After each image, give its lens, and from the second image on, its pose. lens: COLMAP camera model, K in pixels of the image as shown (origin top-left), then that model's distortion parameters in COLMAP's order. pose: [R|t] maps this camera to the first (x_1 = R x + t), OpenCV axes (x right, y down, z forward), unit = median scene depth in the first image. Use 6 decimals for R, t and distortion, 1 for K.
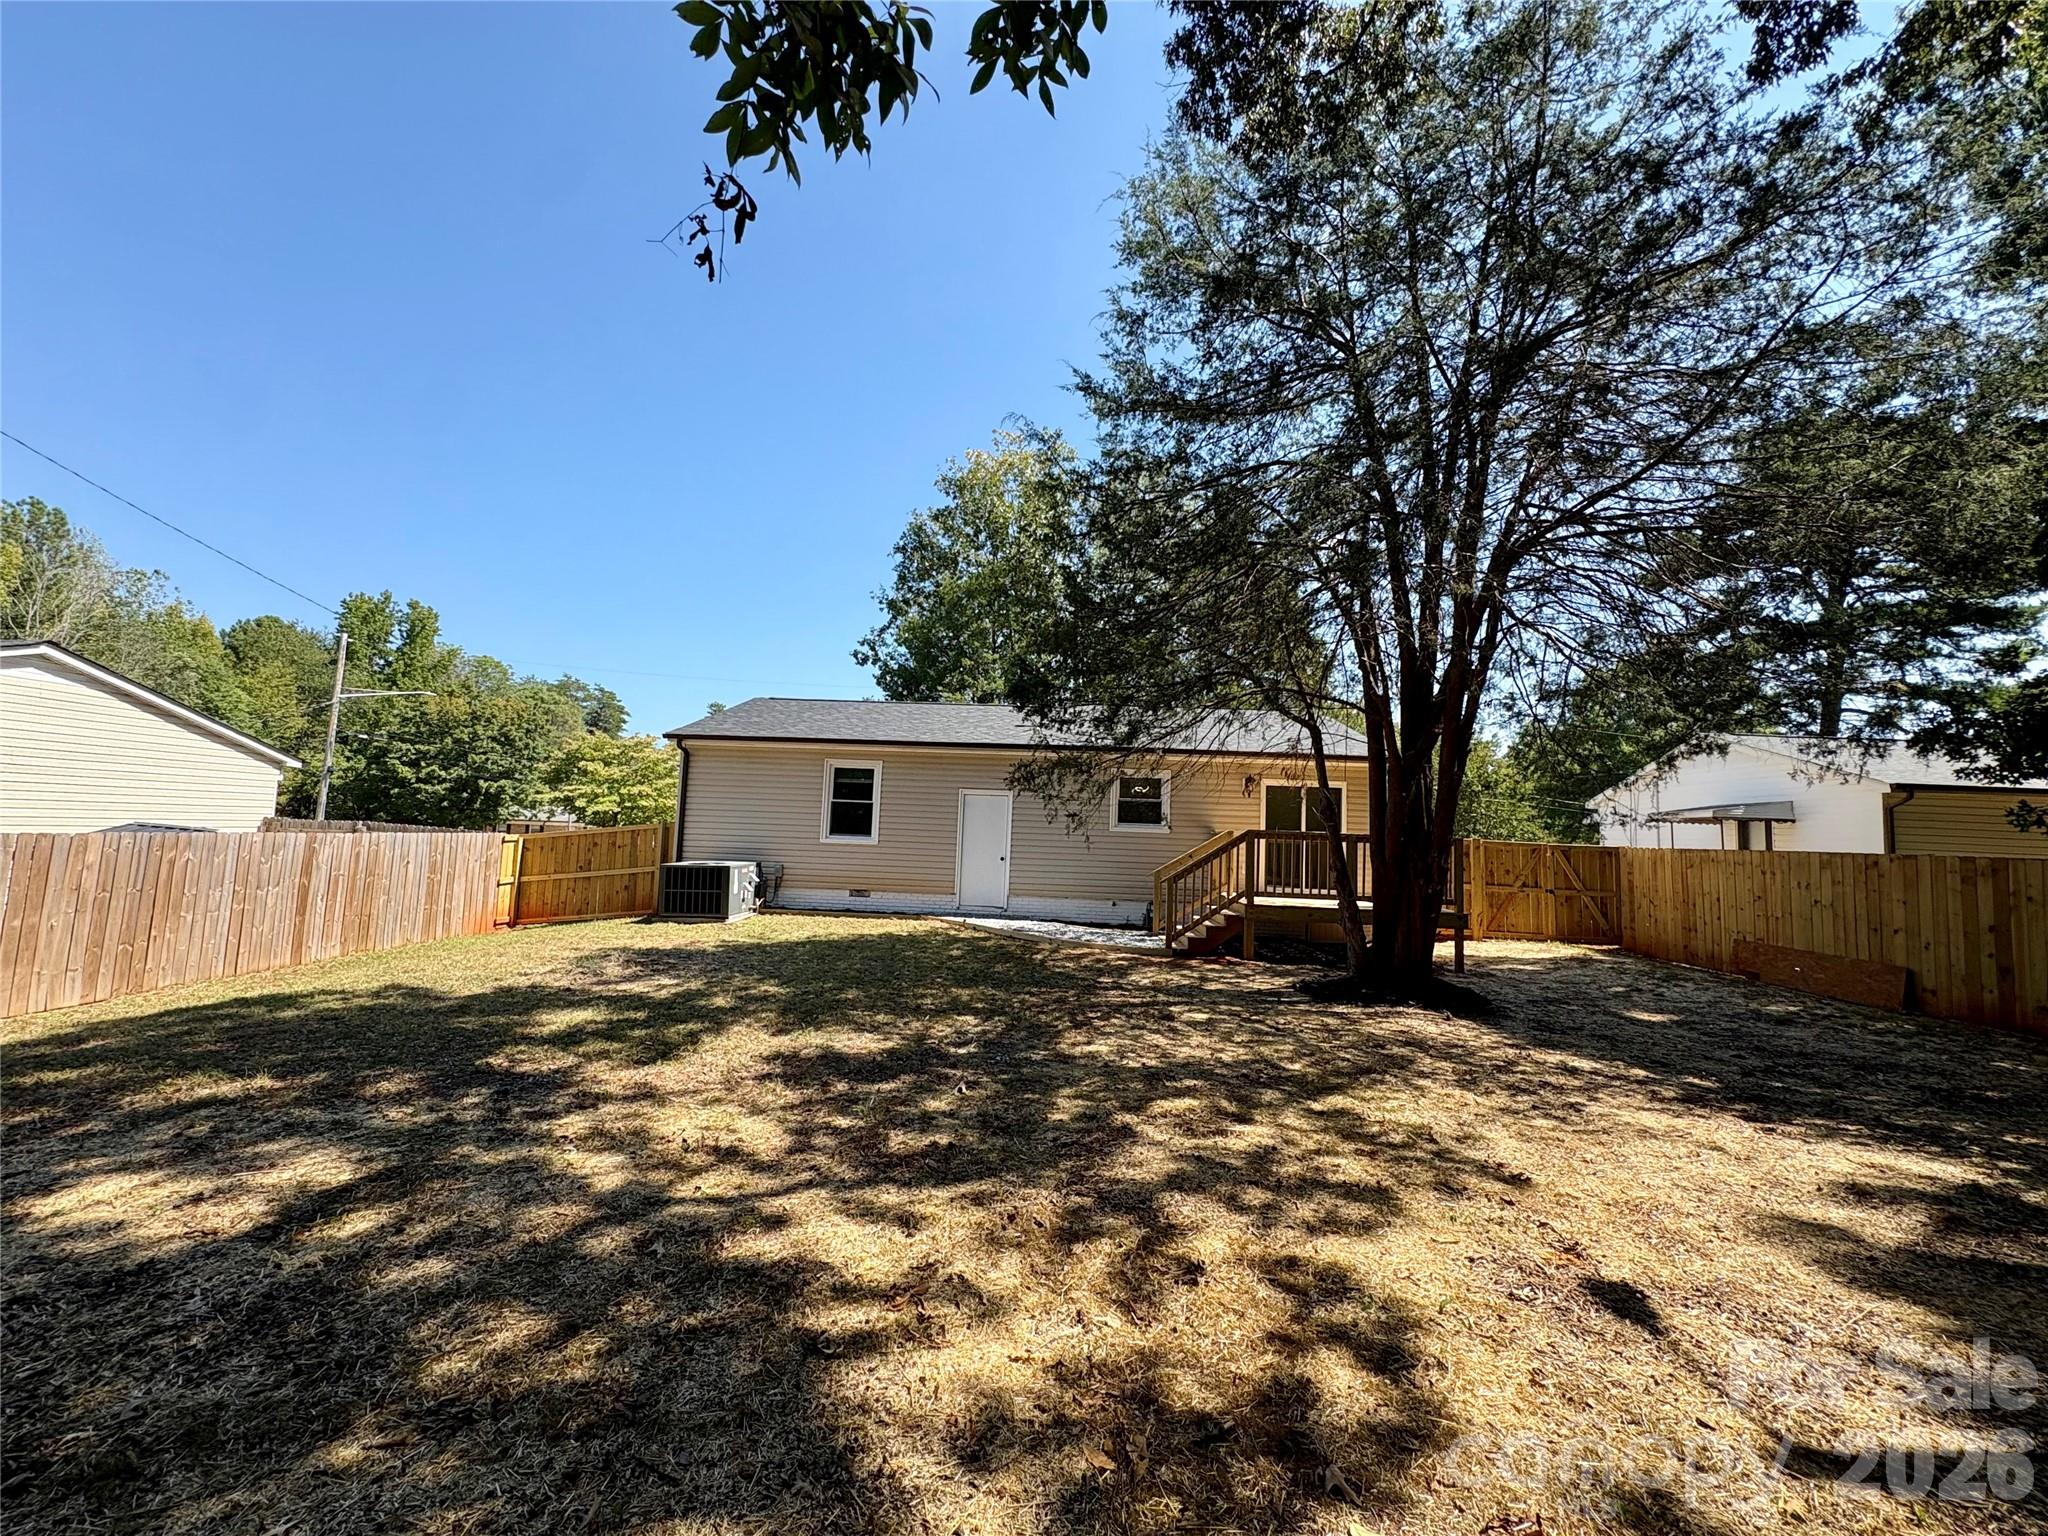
lens RADIAL K [[816.1, 0, 1030.9], [0, 816.1, 766.3], [0, 0, 1]] dist [0.000250, 0.000271]
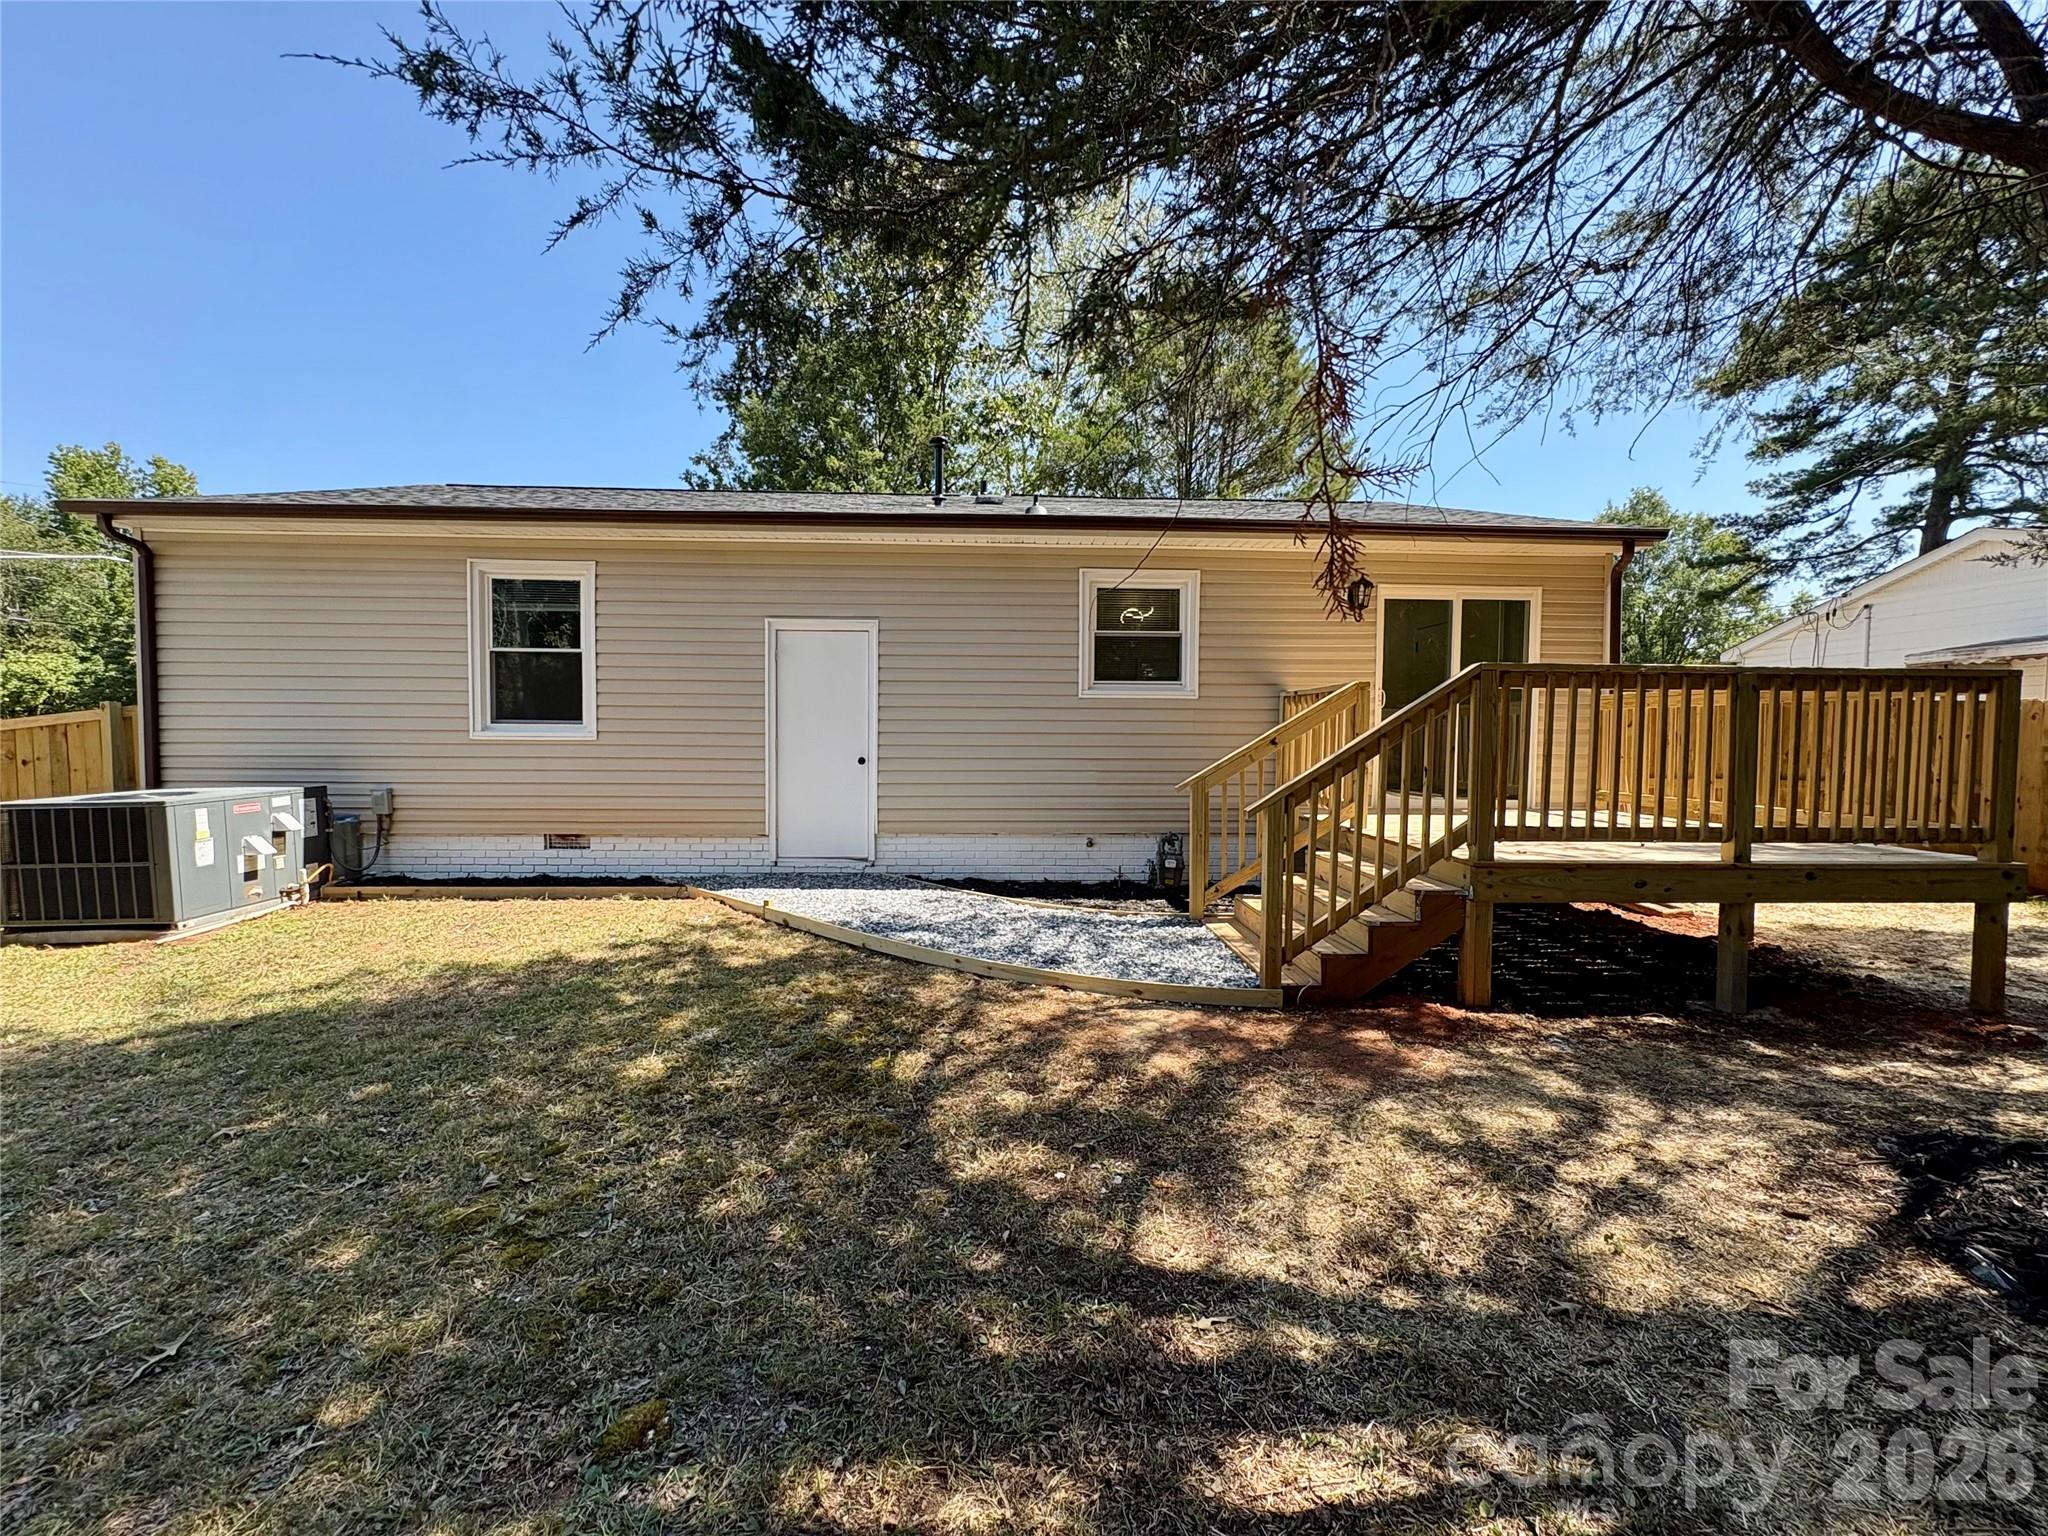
lens RADIAL K [[816.1, 0, 1027.9], [0, 816.1, 769.2], [0, 0, 1]] dist [0.000250, 0.000271]
pose [[0.996071, -0.035264, 0.081240, 0.024587], [0.024377, 0.991042, 0.131303, 0.056818], [-0.085143, -0.128807, 0.988008, 0.508115]]
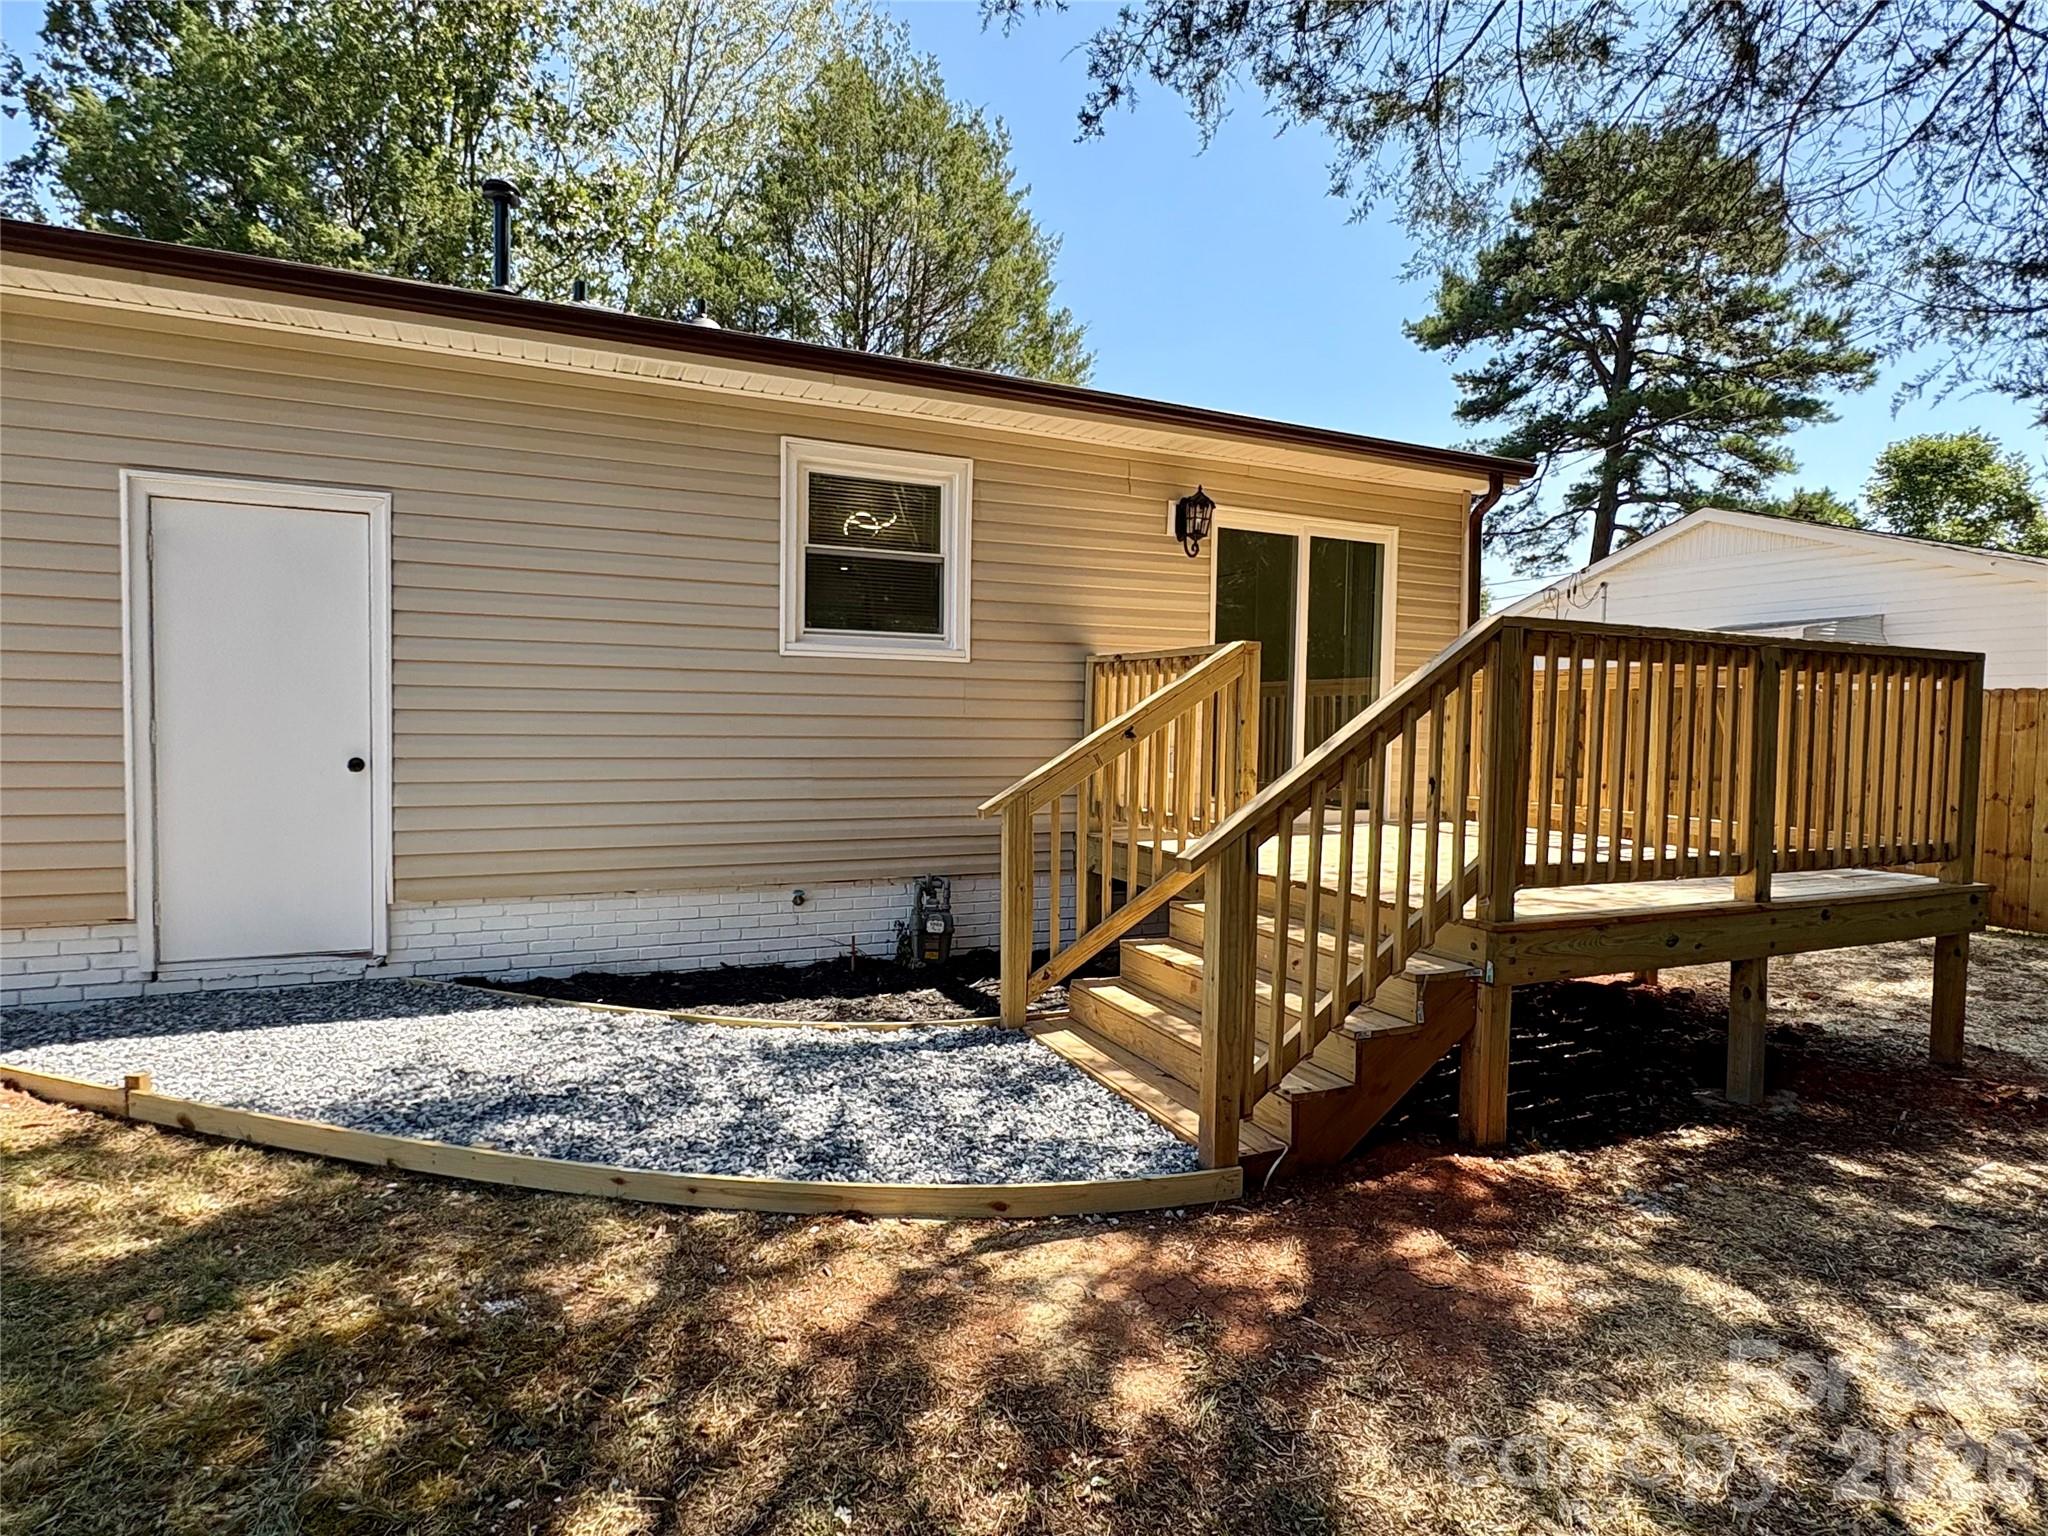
lens RADIAL K [[1080.3, 0, 1020.3], [0, 1080.3, 769.4], [0, 0, 1]] dist [0.003934, -0.001149]
pose [[0.893802, -0.044116, 0.446287, -0.000365], [-0.020947, 0.989957, 0.139810, 0.064079], [-0.447973, -0.134311, 0.883901, 0.611403]]
